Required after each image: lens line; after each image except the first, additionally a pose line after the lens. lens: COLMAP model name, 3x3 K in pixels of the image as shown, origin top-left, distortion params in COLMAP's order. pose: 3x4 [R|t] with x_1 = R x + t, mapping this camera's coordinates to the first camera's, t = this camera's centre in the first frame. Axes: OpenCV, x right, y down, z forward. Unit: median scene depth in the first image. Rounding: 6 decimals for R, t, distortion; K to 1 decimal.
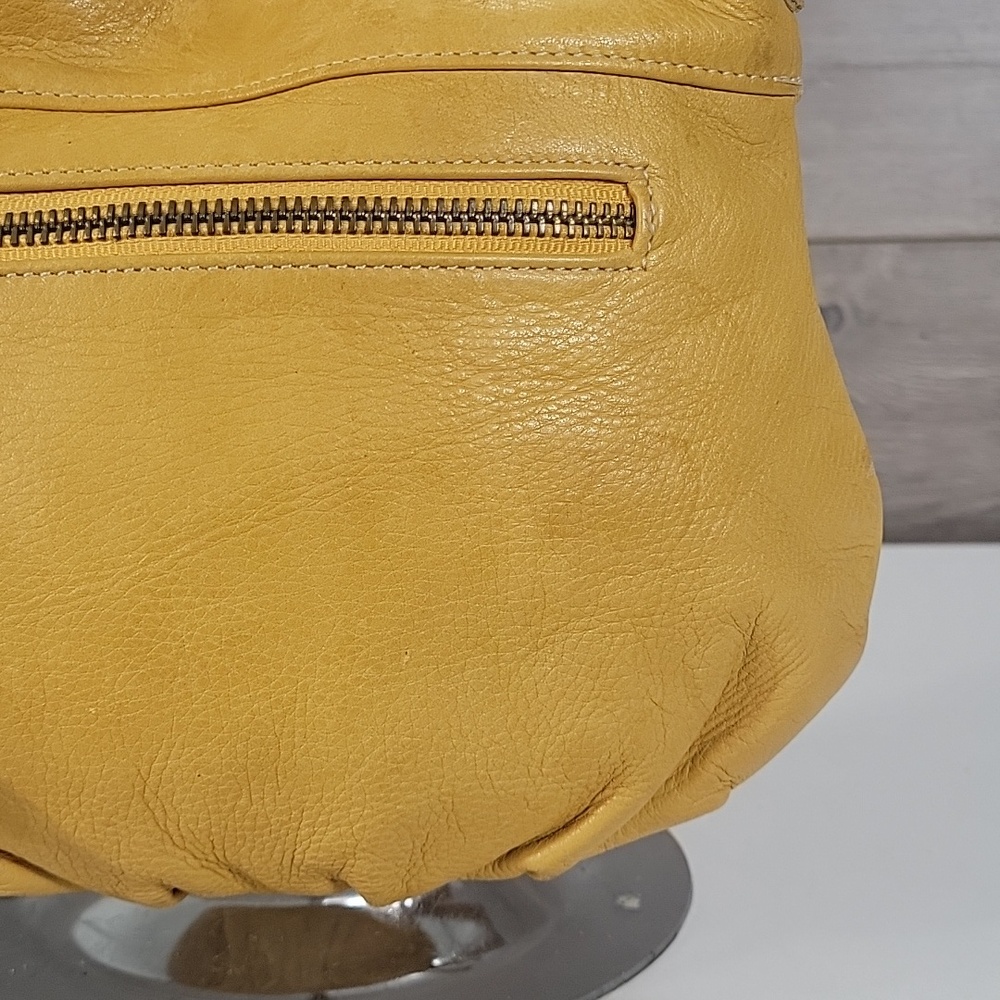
lens RADIAL K [[1701.3, 0, 499.4], [0, 1701.3, 437.1], [0, 0, 1]] dist [0.005630, 0.037444]
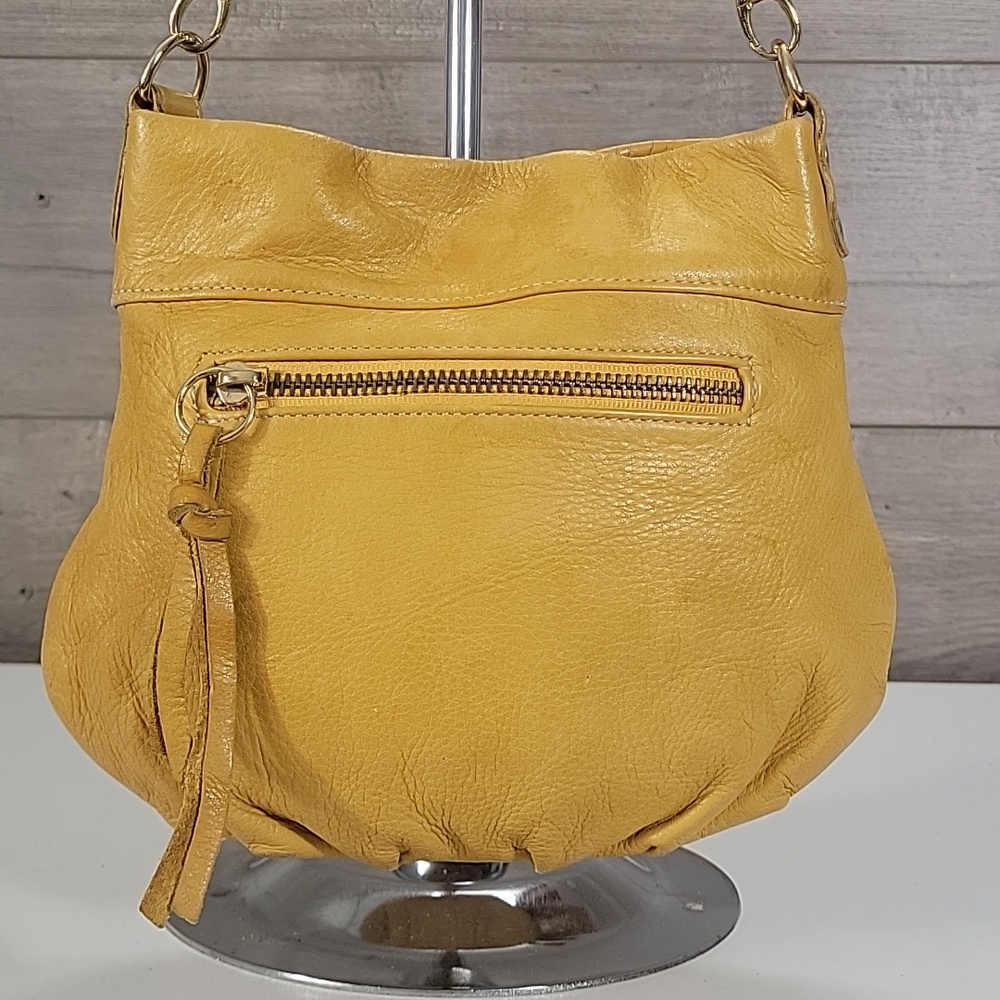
lens RADIAL K [[1701.3, 0, 499.4], [0, 1701.3, 437.1], [0, 0, 1]] dist [0.005630, 0.037444]
pose [[0.998637, 0.032488, 0.040853, -0.194665], [-0.027848, 0.993604, -0.109432, 0.081854], [-0.044147, 0.108145, 0.993154, -0.479569]]
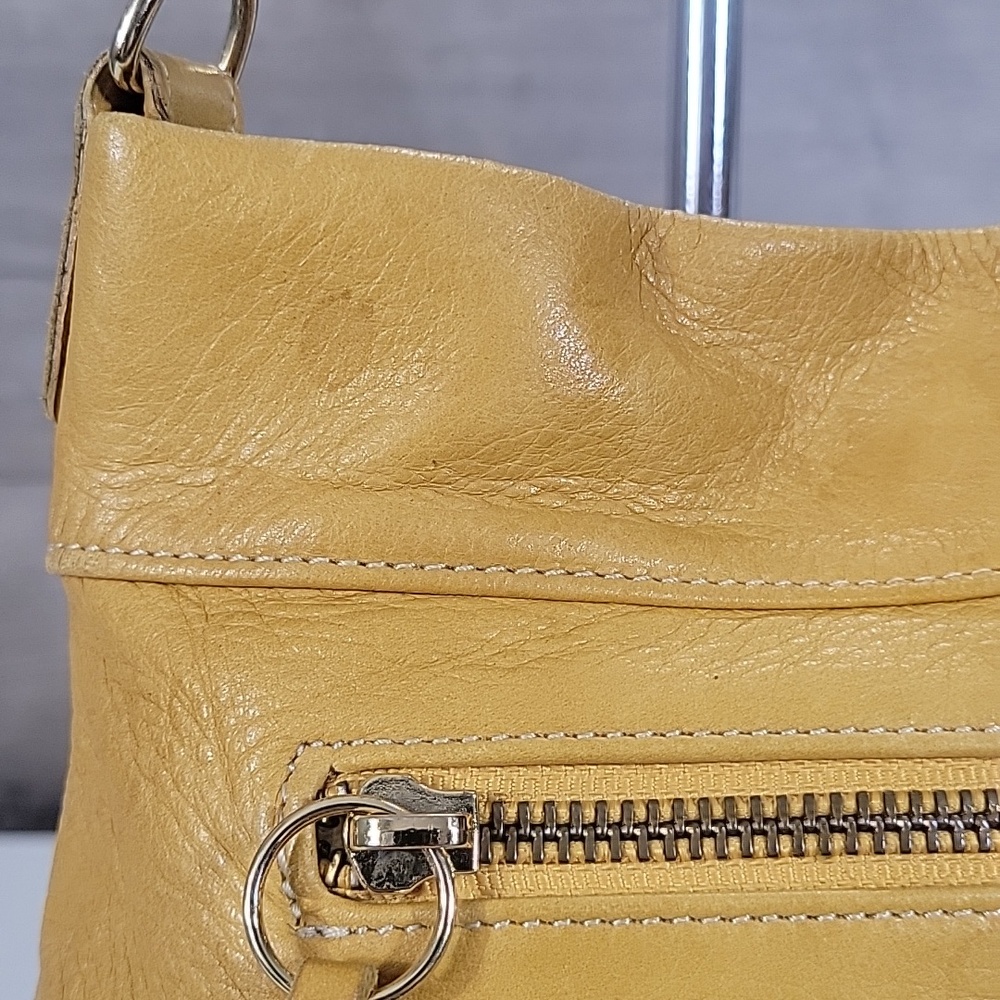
lens RADIAL K [[1701.3, 0, 499.4], [0, 1701.3, 437.1], [0, 0, 1]] dist [0.005630, 0.037444]
pose [[0.990483, 0.020924, 0.136033, -0.409753], [-0.013785, 0.998488, -0.053212, -0.223138], [-0.136941, 0.050830, 0.989274, 0.402362]]
